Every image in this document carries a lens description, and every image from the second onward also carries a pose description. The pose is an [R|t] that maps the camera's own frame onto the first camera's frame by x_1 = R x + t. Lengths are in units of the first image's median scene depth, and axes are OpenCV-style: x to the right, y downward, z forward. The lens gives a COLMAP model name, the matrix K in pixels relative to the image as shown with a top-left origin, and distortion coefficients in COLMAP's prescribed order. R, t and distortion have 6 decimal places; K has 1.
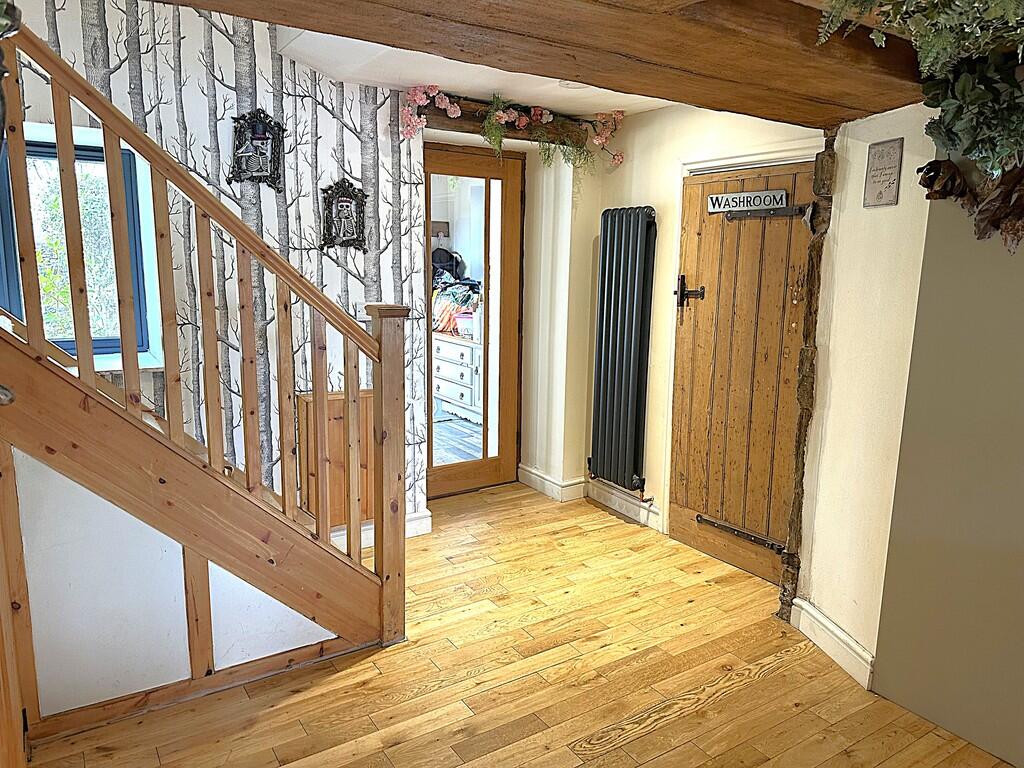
lens RADIAL K [[705.1, 0, 512.0], [0, 705.1, 384.0], [0, 0, 1]] dist [0.003487, -0.000835]
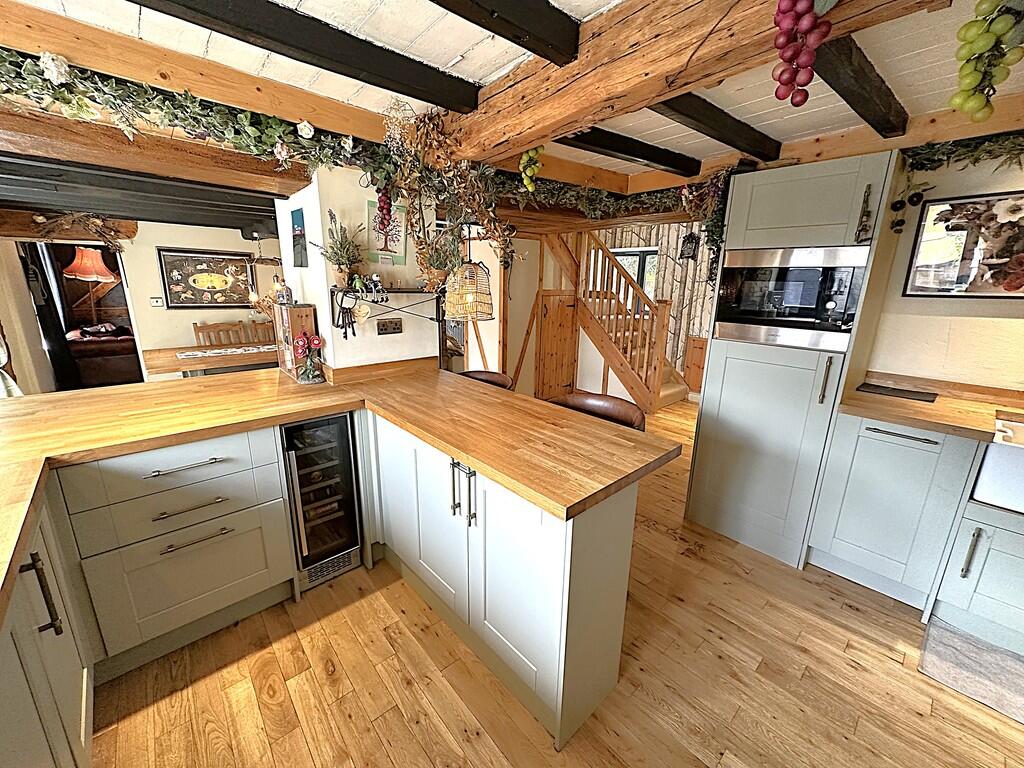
lens RADIAL K [[407.4, 0, 513.1], [0, 407.4, 384.4], [0, 0, 1]] dist [-0.000867, -0.000110]
pose [[0.150567, 0.229308, -0.961638, 1.141047], [-0.187347, 0.961719, 0.199994, 0.006304], [0.970686, 0.150047, 0.187763, 0.076875]]
